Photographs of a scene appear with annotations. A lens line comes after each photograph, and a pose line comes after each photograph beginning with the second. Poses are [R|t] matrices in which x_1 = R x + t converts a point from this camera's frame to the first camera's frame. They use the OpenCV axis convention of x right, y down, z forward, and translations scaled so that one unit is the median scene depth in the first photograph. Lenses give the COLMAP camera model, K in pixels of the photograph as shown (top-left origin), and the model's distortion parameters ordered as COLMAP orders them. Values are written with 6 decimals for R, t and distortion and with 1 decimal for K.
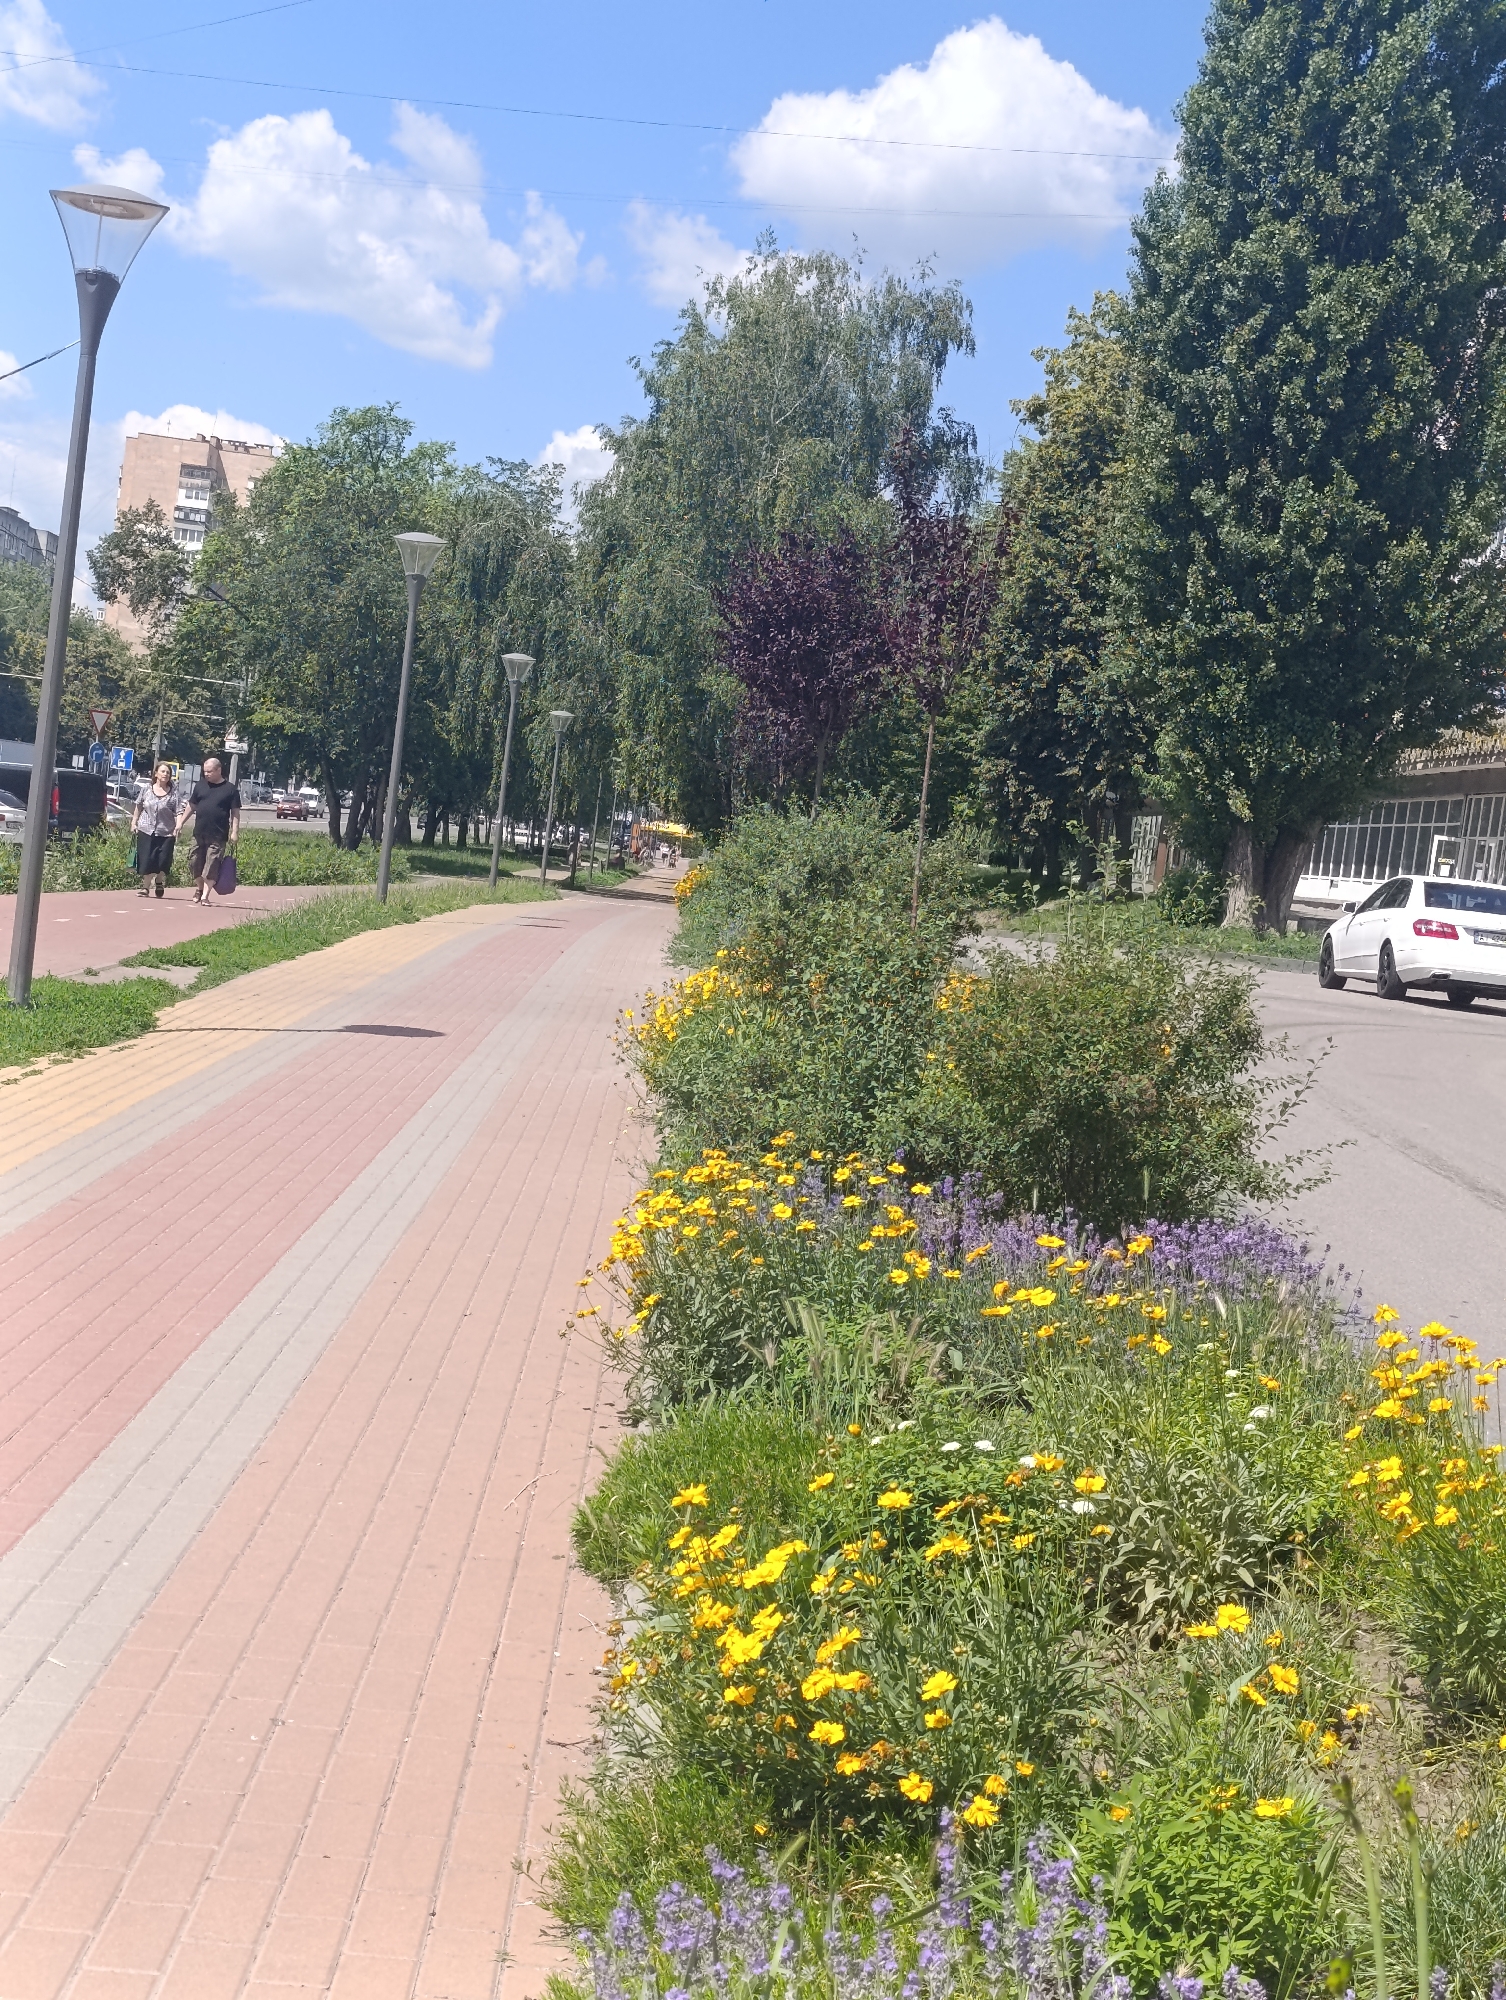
lens RADIAL K [[2690.9, 0, 753.0], [0, 2690.9, 1000.0], [0, 0, 1]] dist [0.130835, -0.002655]
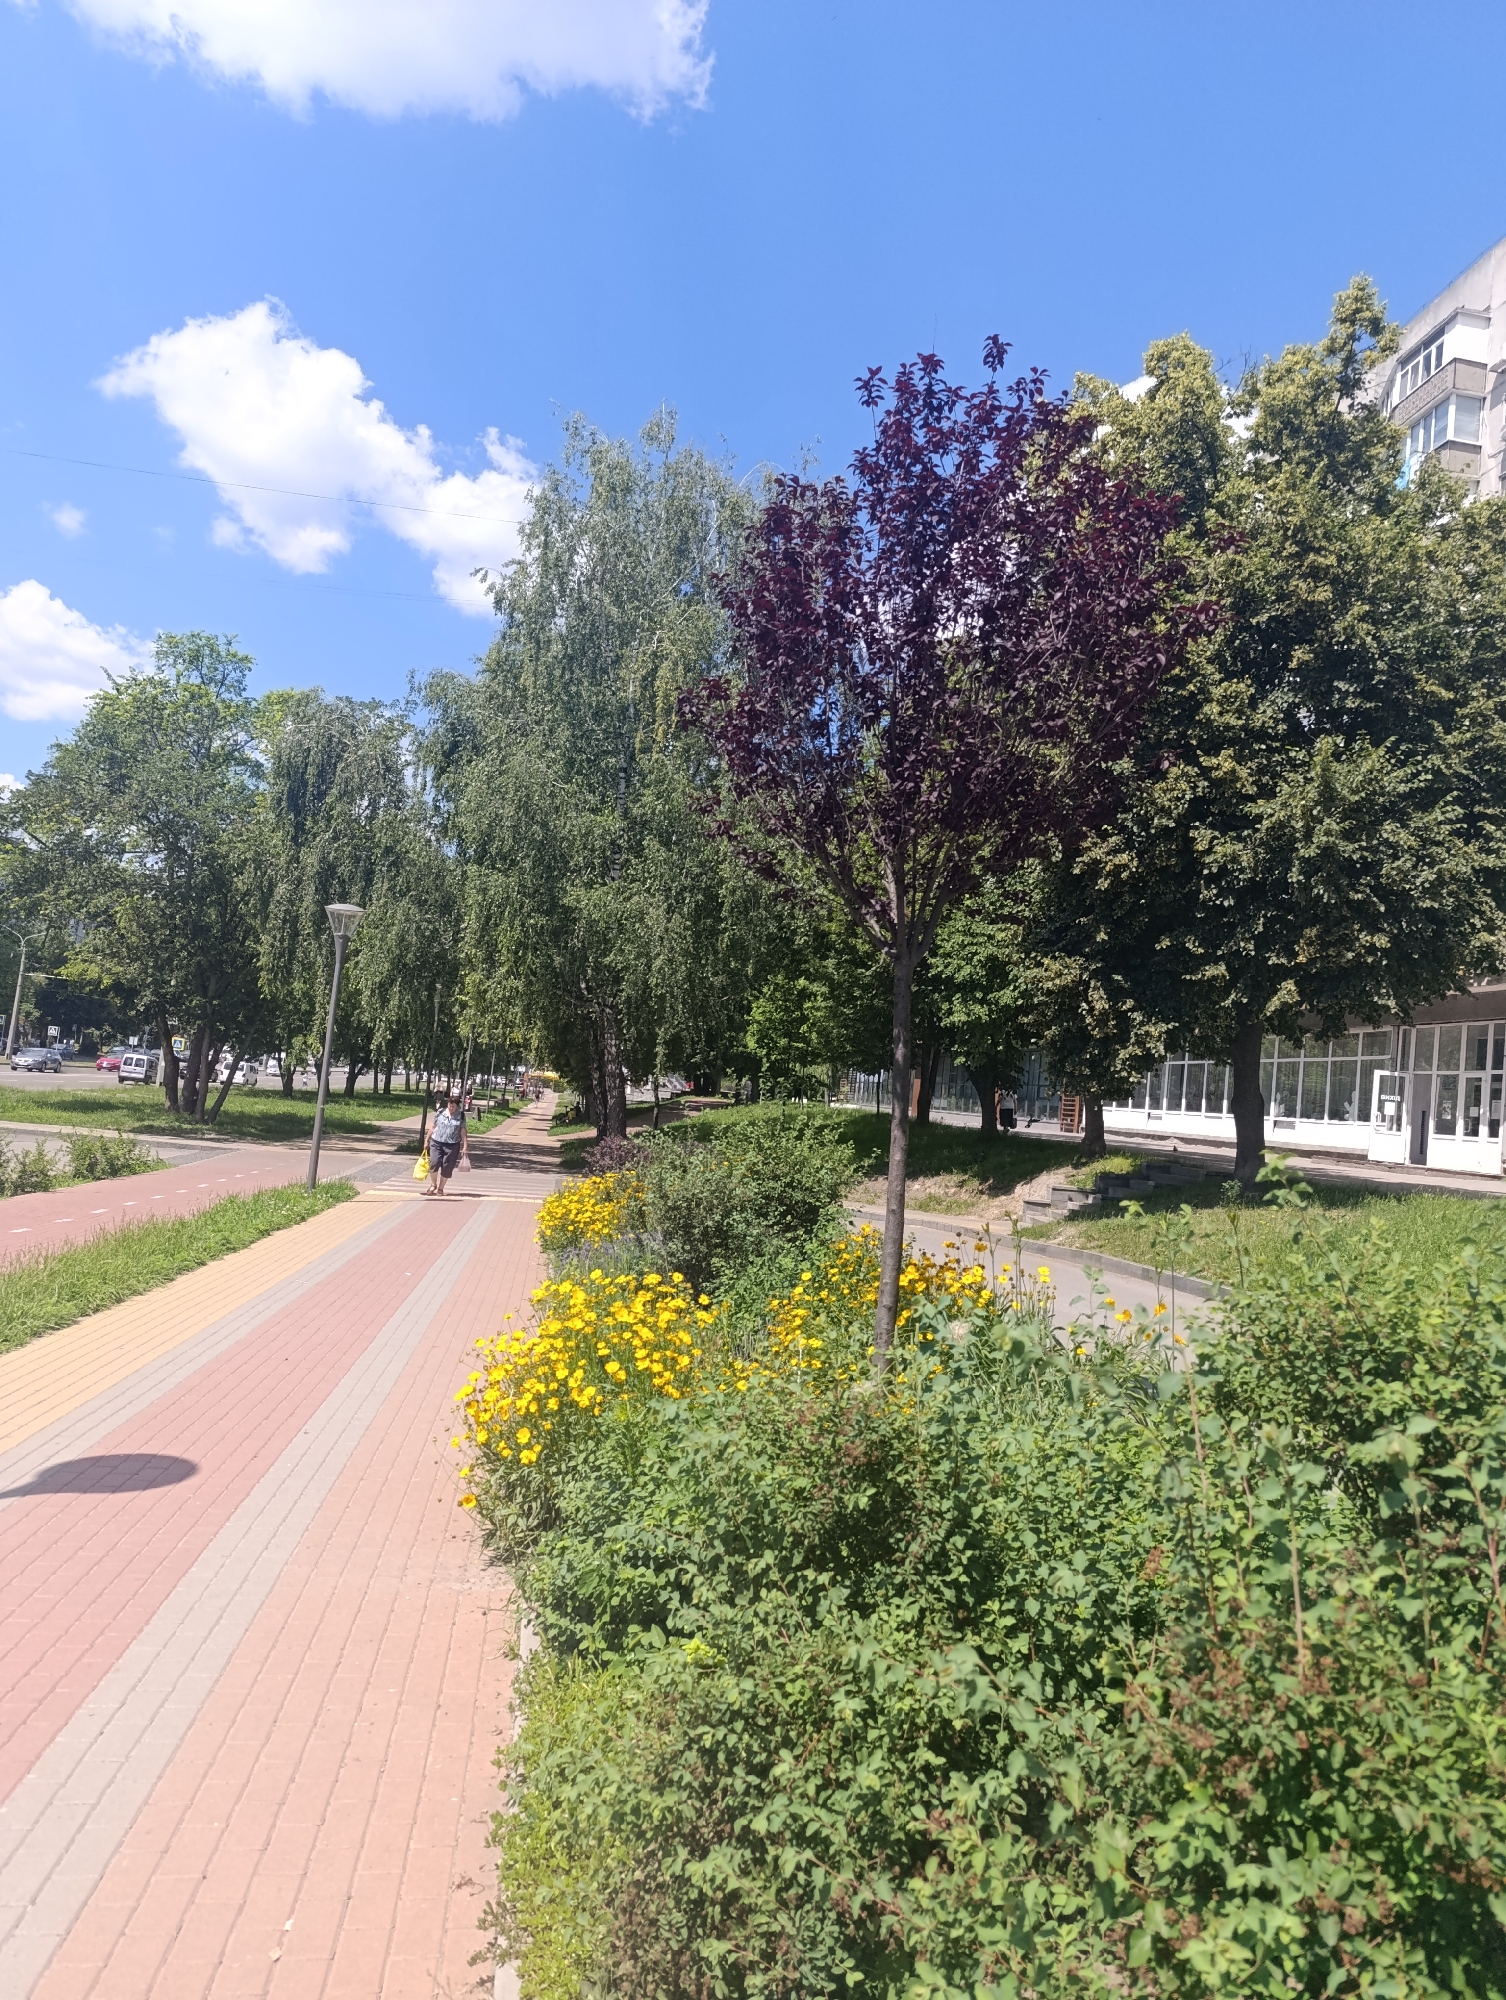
lens RADIAL K [[1325.9, 0, 753.0], [0, 1325.9, 1000.0], [0, 0, 1]] dist [0.022085, -0.000059]
pose [[0.992313, -0.015859, 0.122730, -0.012885], [0.030149, 0.992853, -0.115475, -0.039847], [-0.120021, 0.118288, 0.985699, 0.598004]]
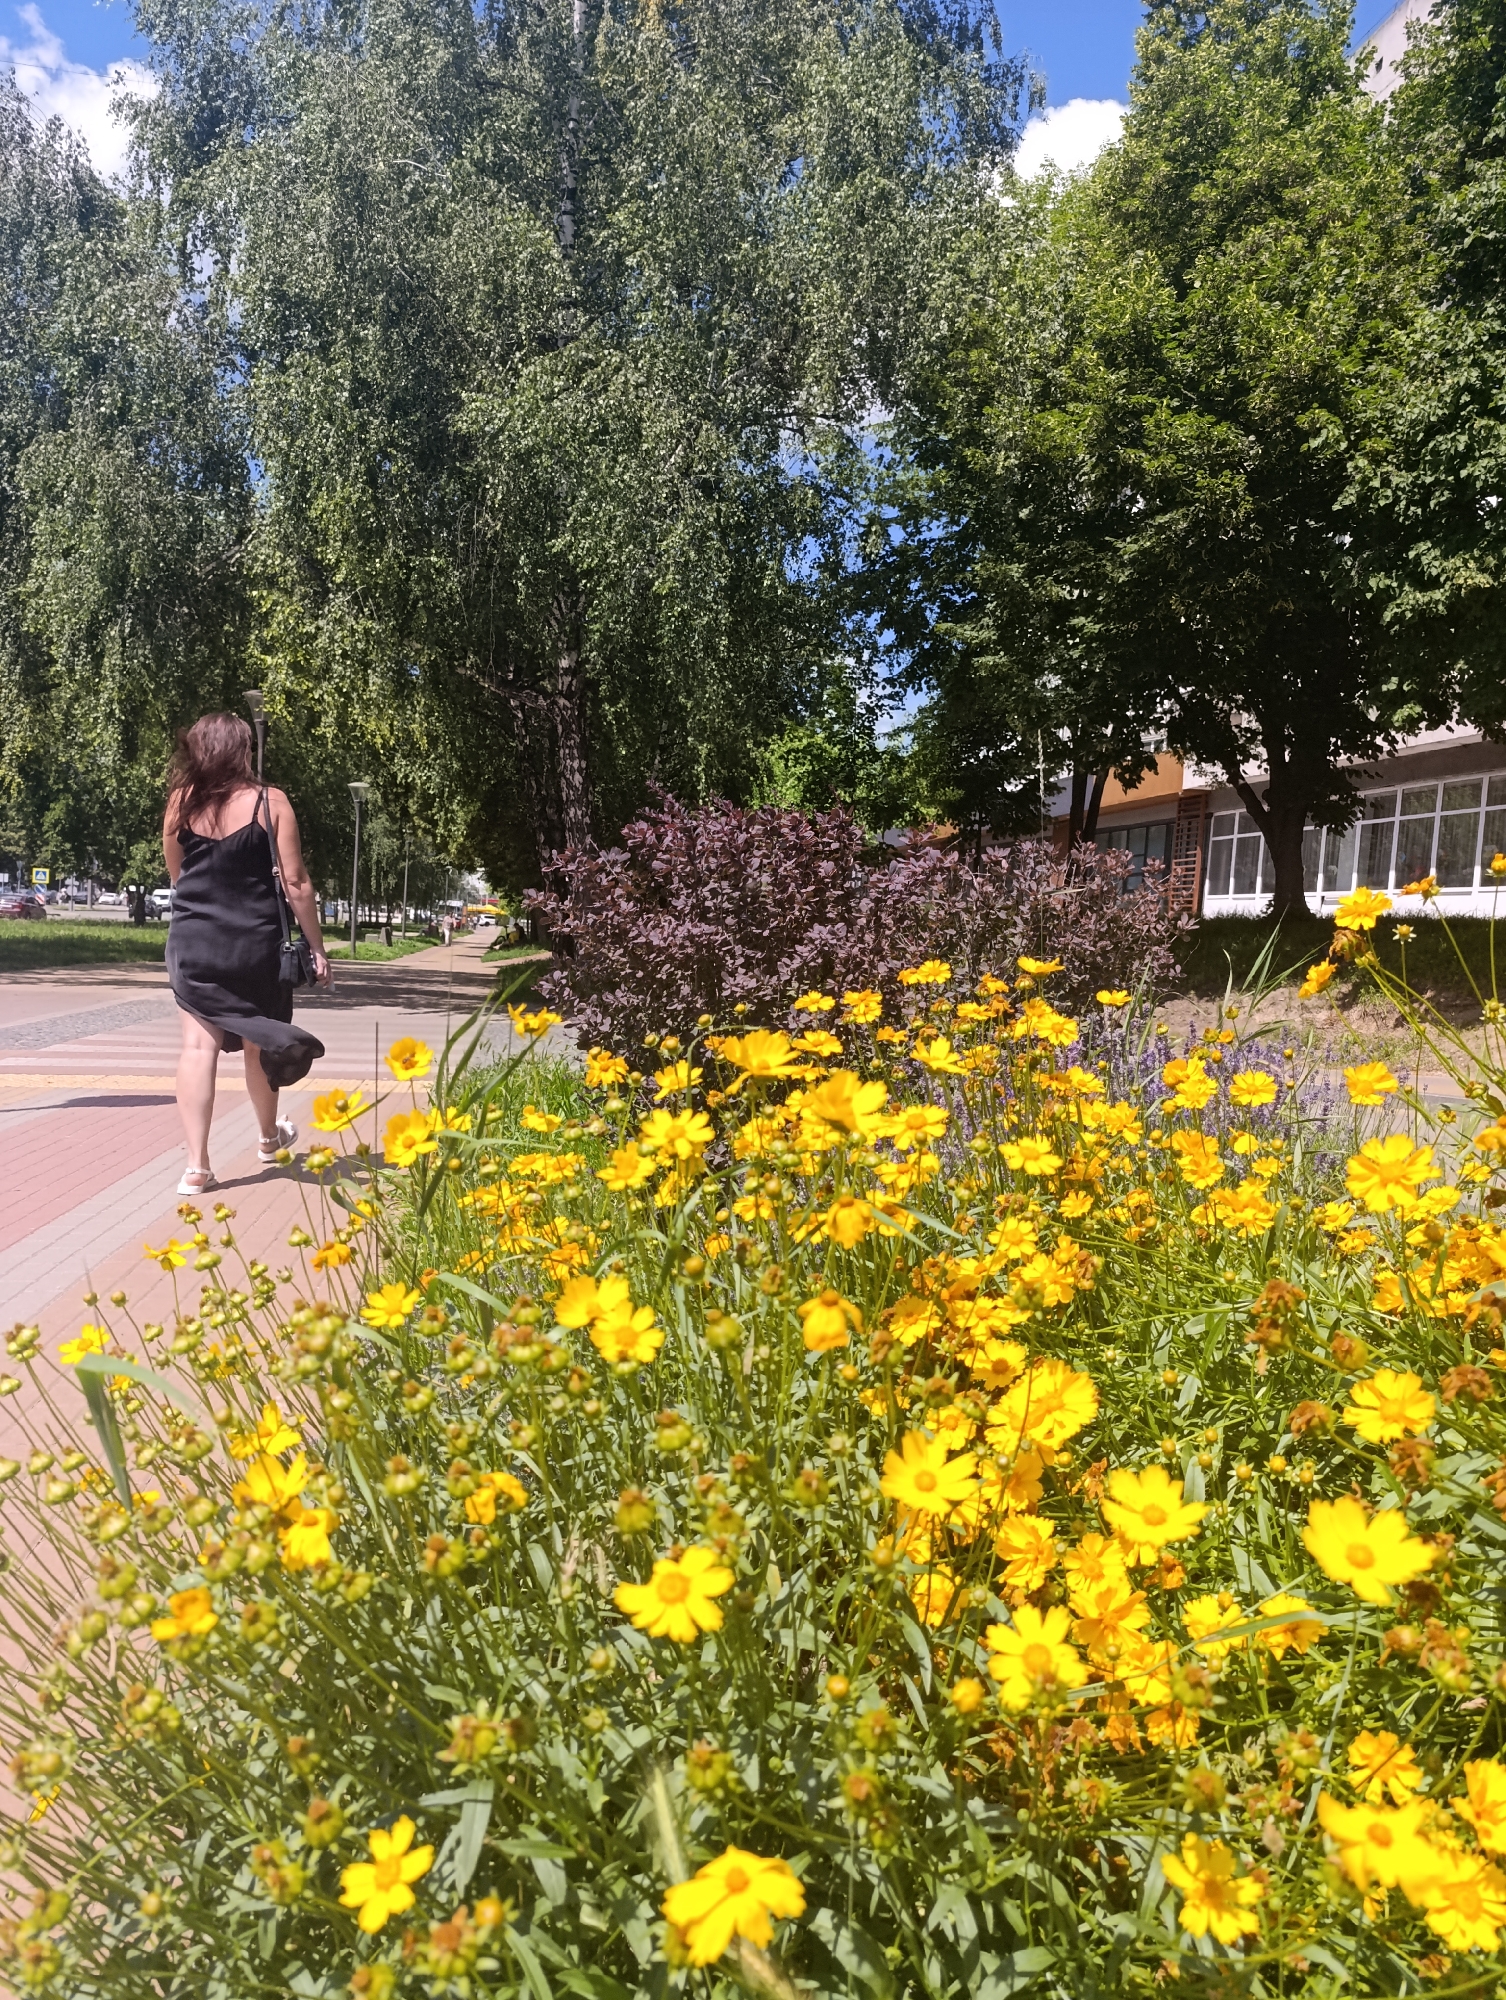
lens RADIAL K [[1325.9, 0, 753.0], [0, 1325.9, 1000.0], [0, 0, 1]] dist [0.022085, -0.000059]
pose [[0.985183, -0.069813, 0.156654, -0.014103], [0.069024, 0.997560, 0.010480, -0.036508], [-0.157003, 0.000488, 0.987598, 0.803588]]
